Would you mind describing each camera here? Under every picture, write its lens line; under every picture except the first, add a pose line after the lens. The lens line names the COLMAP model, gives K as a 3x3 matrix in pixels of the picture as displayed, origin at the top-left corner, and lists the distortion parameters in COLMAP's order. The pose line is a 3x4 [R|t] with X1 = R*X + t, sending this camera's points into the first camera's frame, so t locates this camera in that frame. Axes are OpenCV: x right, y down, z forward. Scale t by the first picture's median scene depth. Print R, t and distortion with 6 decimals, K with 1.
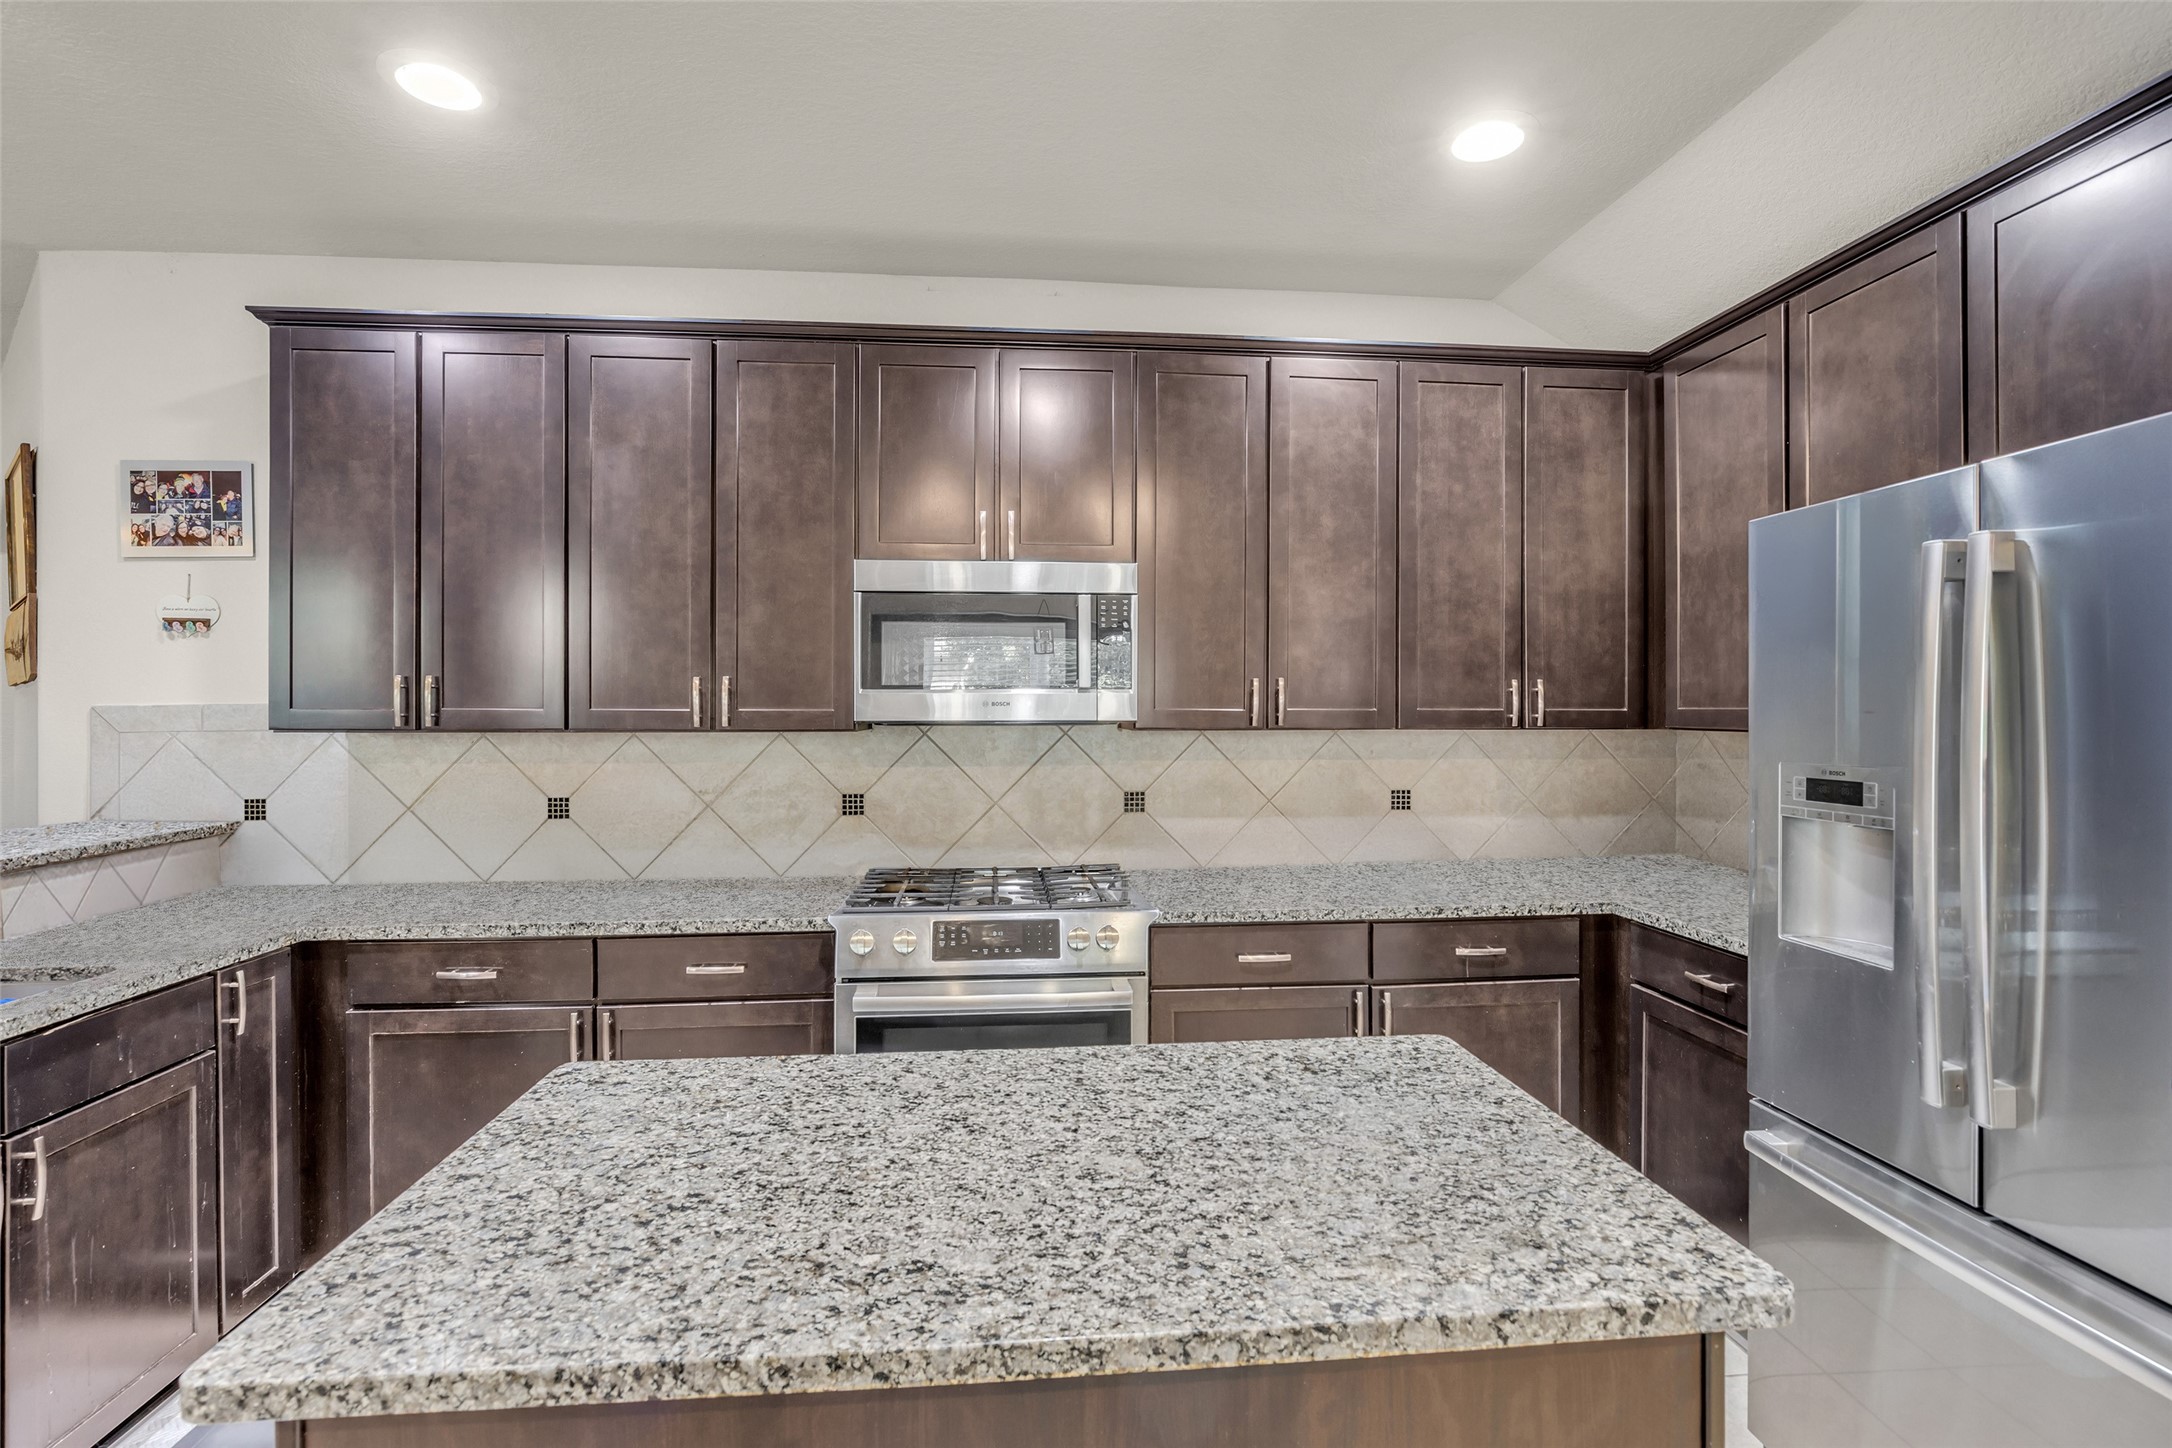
lens RADIAL K [[1005.1, 0, 1086.8], [0, 1005.1, 714.7], [0, 0, 1]] dist [-0.017985, 0.005123]
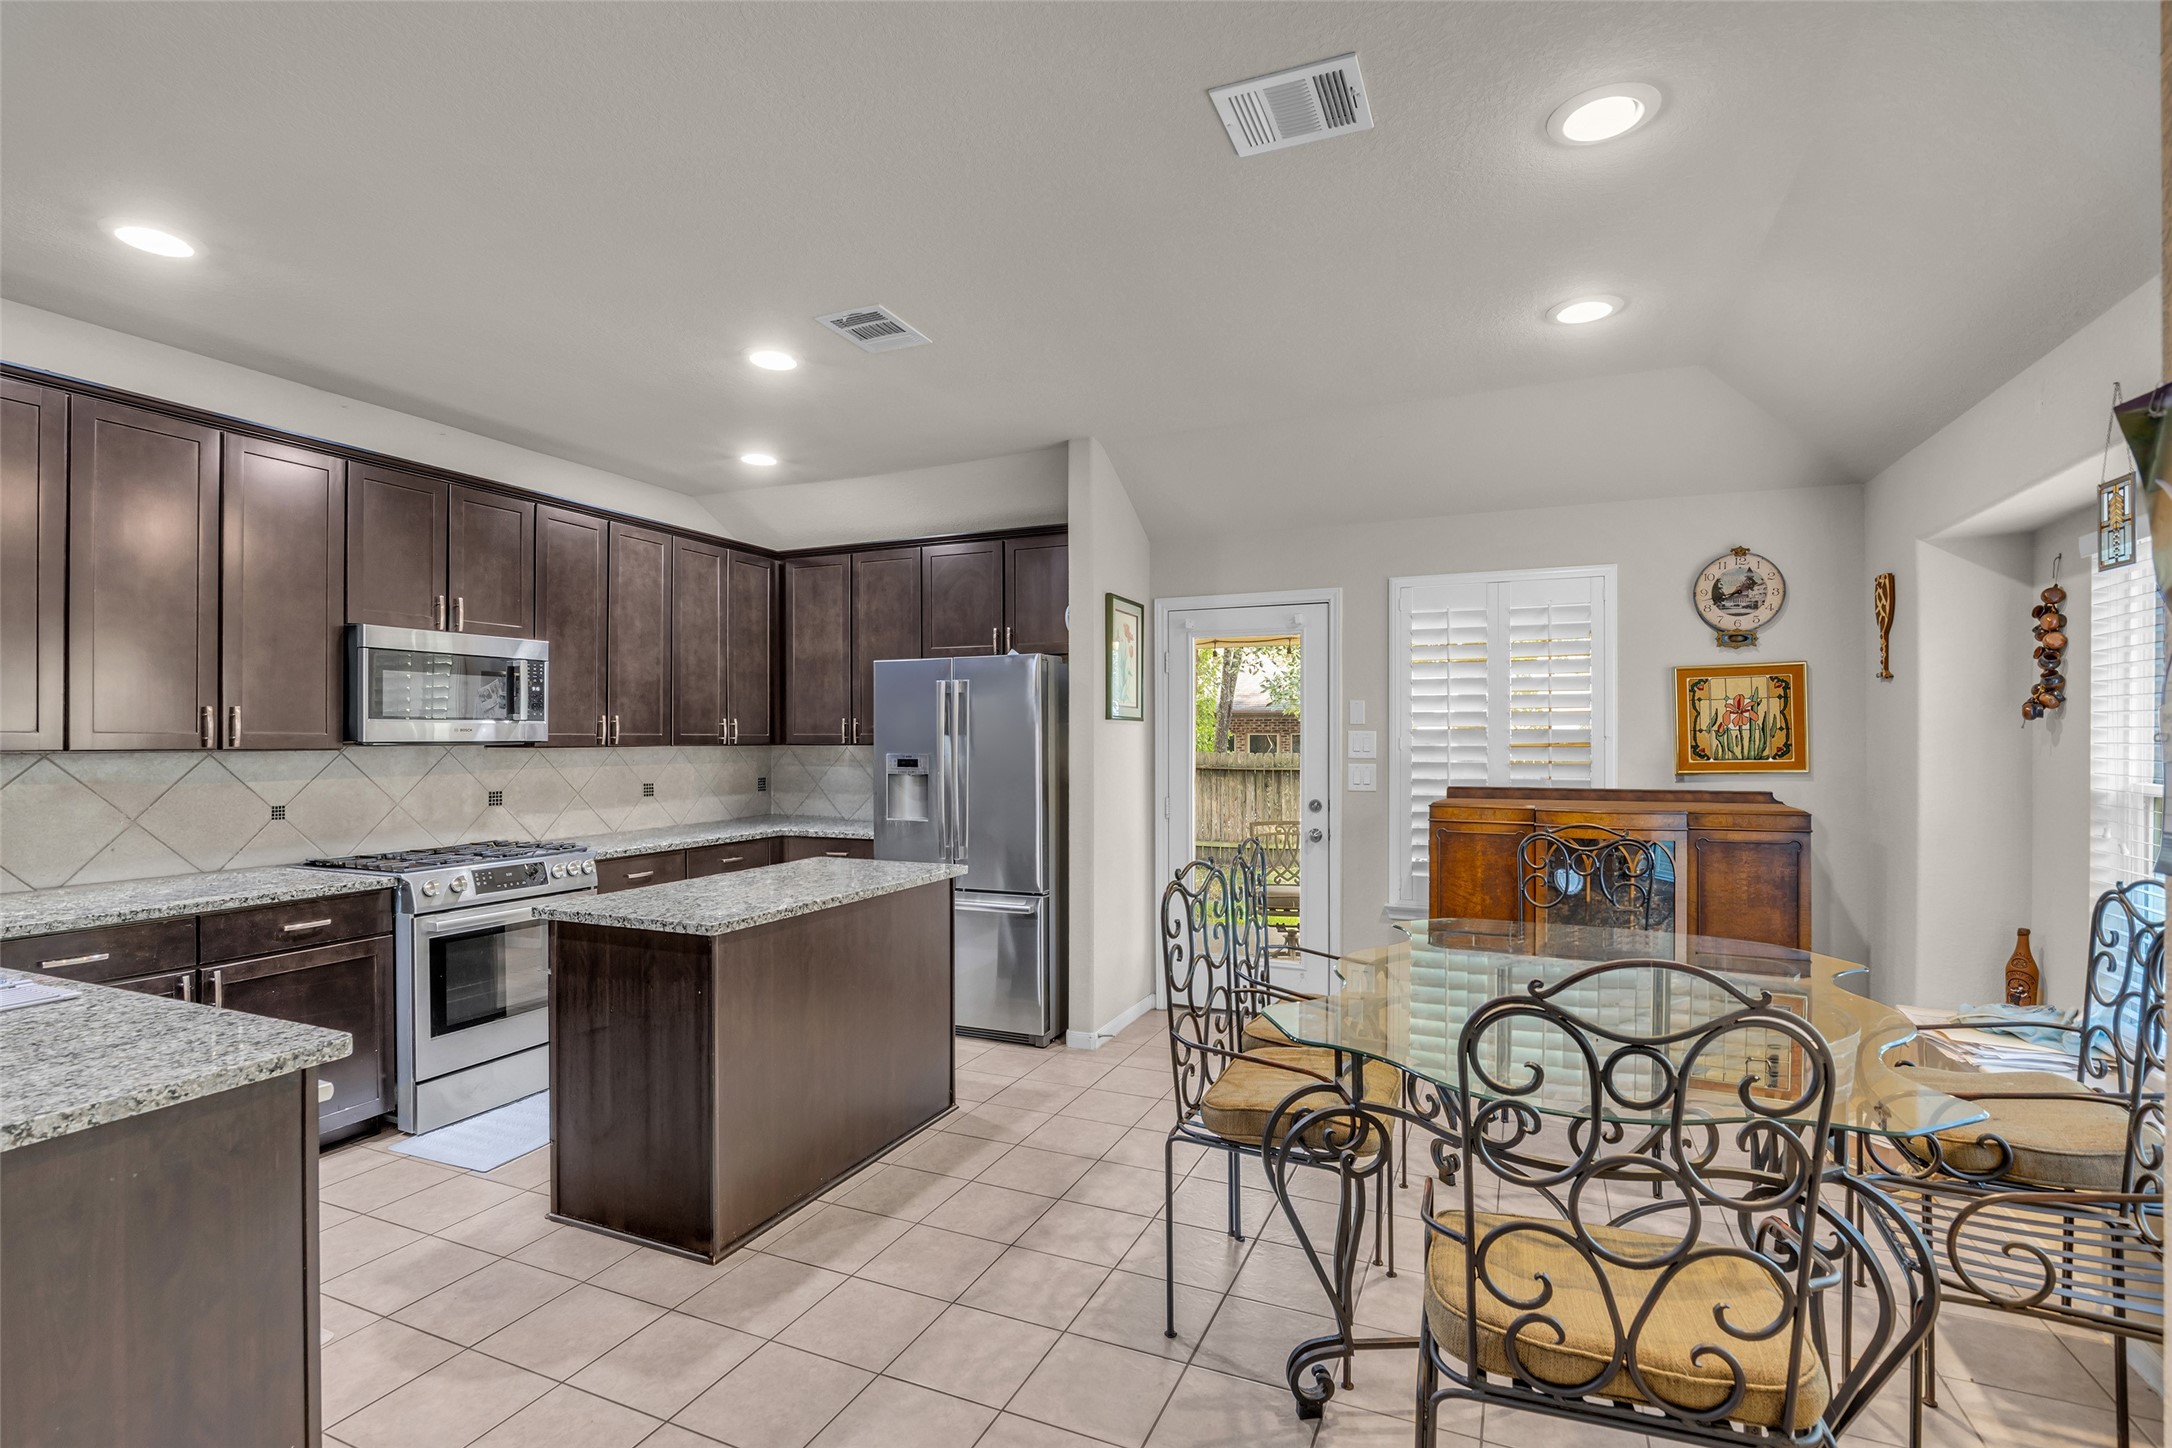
lens RADIAL K [[1005.1, 0, 1094.0], [0, 1005.1, 726.5], [0, 0, 1]] dist [-0.017985, 0.005123]
pose [[0.482081, 0.008689, 0.876084, -0.938439], [0.005152, 0.999905, -0.012752, 0.007714], [-0.876112, 0.010661, 0.481990, -0.526392]]
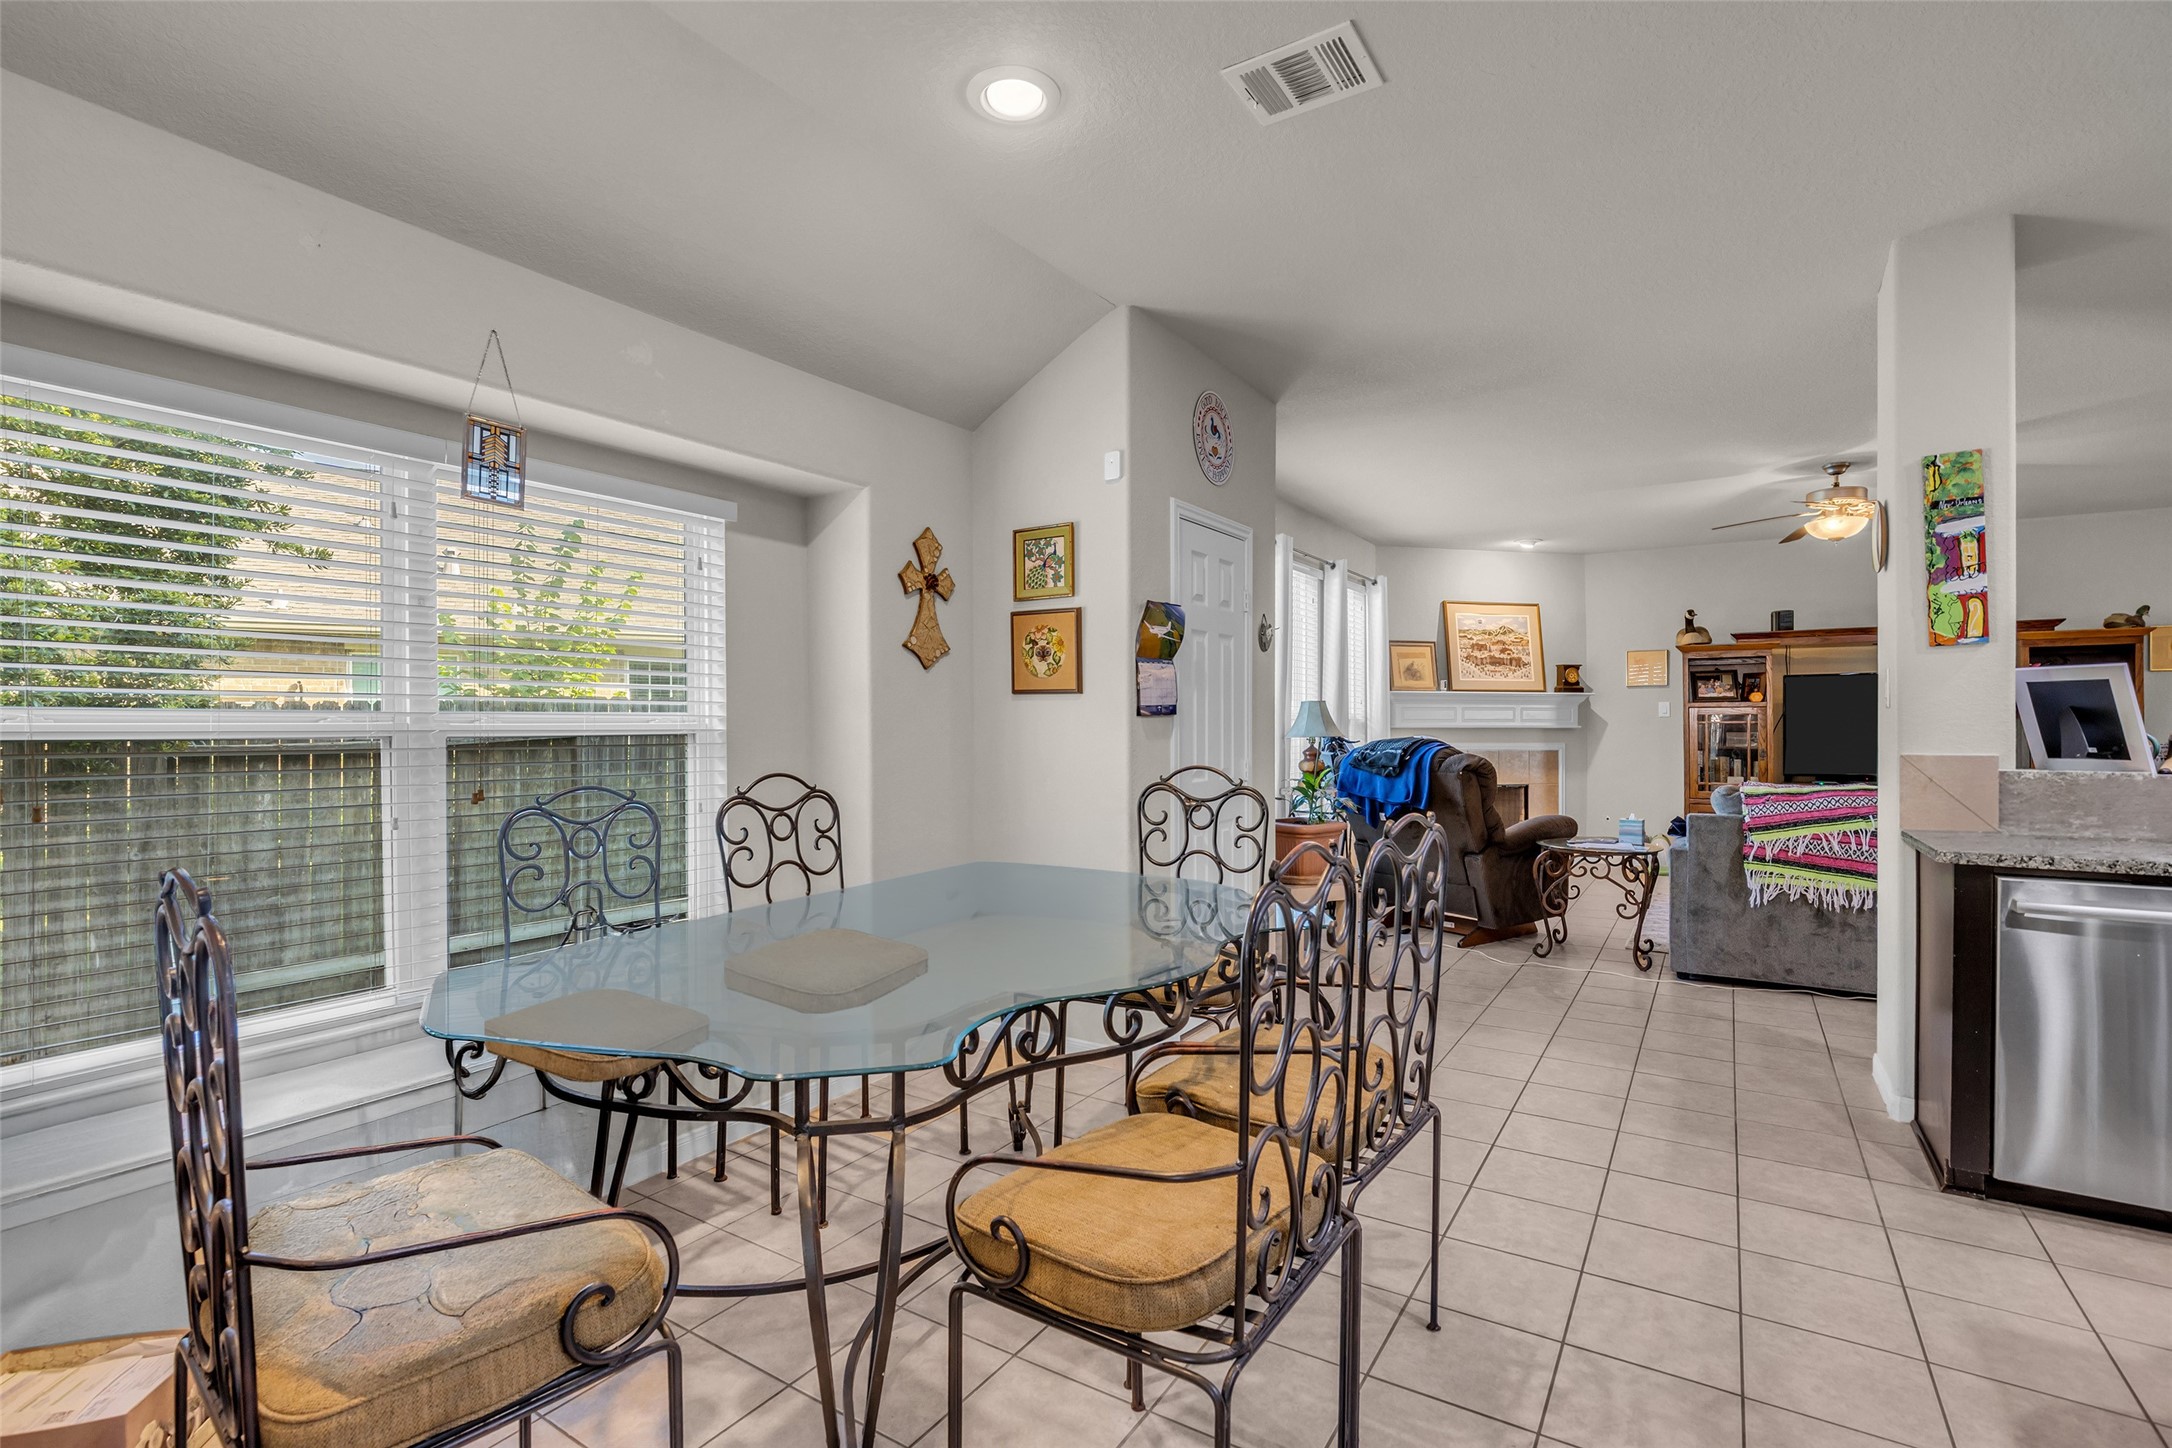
lens RADIAL K [[1005.1, 0, 1072.1], [0, 1005.1, 727.4], [0, 0, 1]] dist [-0.017985, 0.005123]
pose [[-0.619947, 0.006328, -0.784618, 0.646901], [-0.001998, 0.999952, 0.009643, 0.059978], [0.784641, 0.007546, -0.619905, 0.102758]]
